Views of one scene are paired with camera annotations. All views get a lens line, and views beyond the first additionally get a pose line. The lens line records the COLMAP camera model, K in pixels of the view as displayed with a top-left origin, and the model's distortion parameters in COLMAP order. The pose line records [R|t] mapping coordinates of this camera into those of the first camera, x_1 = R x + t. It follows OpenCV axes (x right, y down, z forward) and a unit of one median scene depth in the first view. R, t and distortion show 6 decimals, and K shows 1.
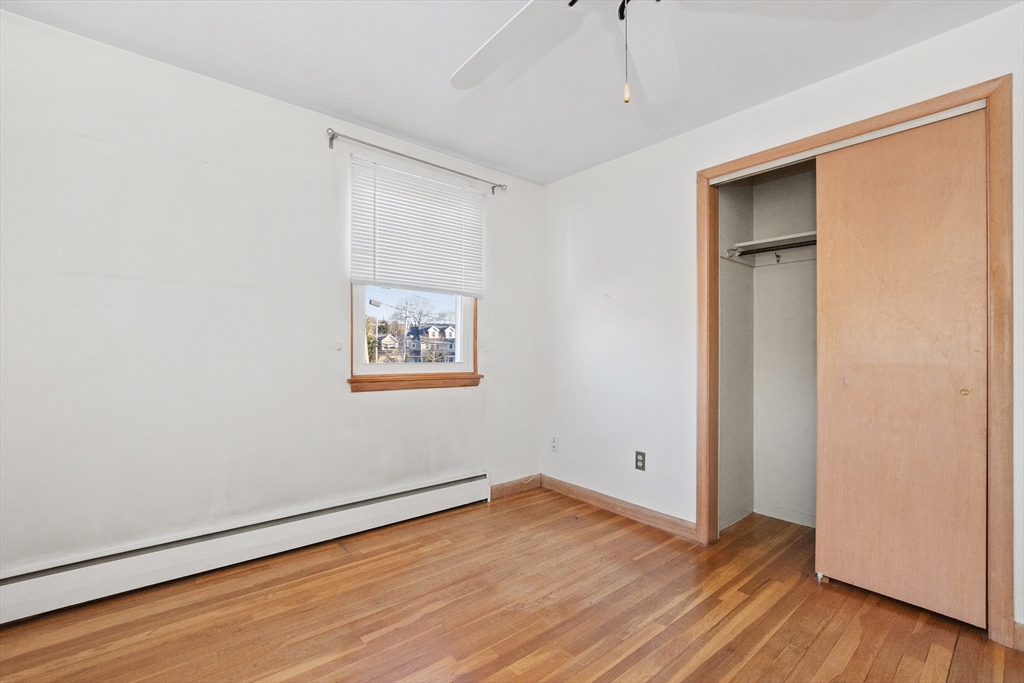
lens RADIAL K [[452.0, 0, 512.3], [0, 452.0, 351.3], [0, 0, 1]] dist [-0.017939, 0.000403]
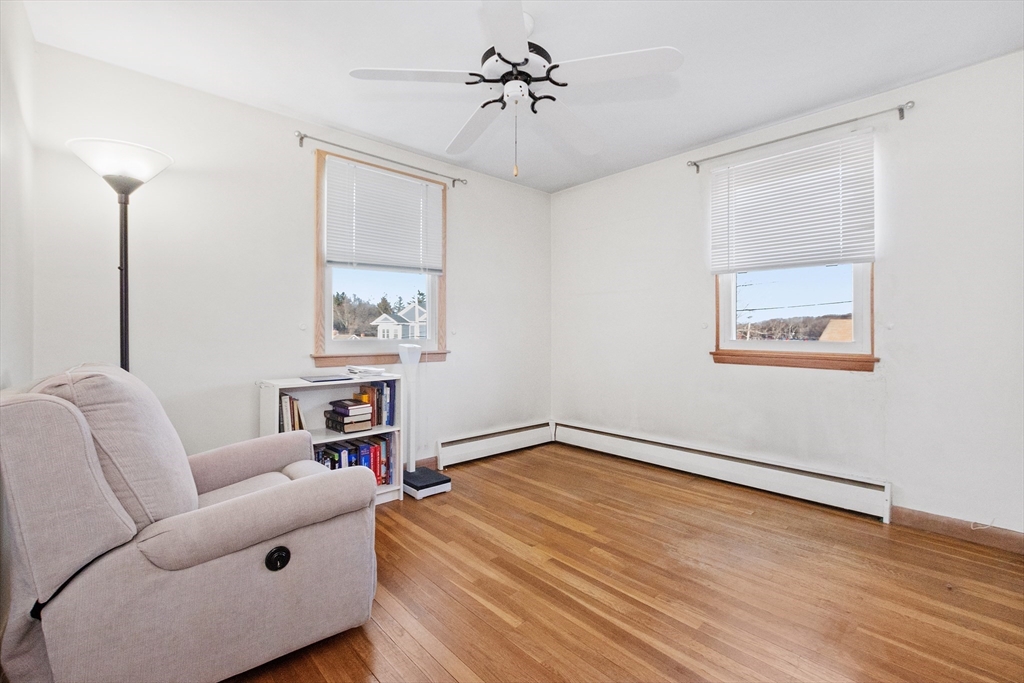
lens RADIAL K [[452.0, 0, 512.3], [0, 452.0, 334.4], [0, 0, 1]] dist [-0.017939, 0.000403]
pose [[0.032410, -0.000904, -0.999474, 0.887965], [-0.005572, 0.999984, -0.001085, 0.018741], [0.999459, 0.005604, 0.032405, 0.429997]]
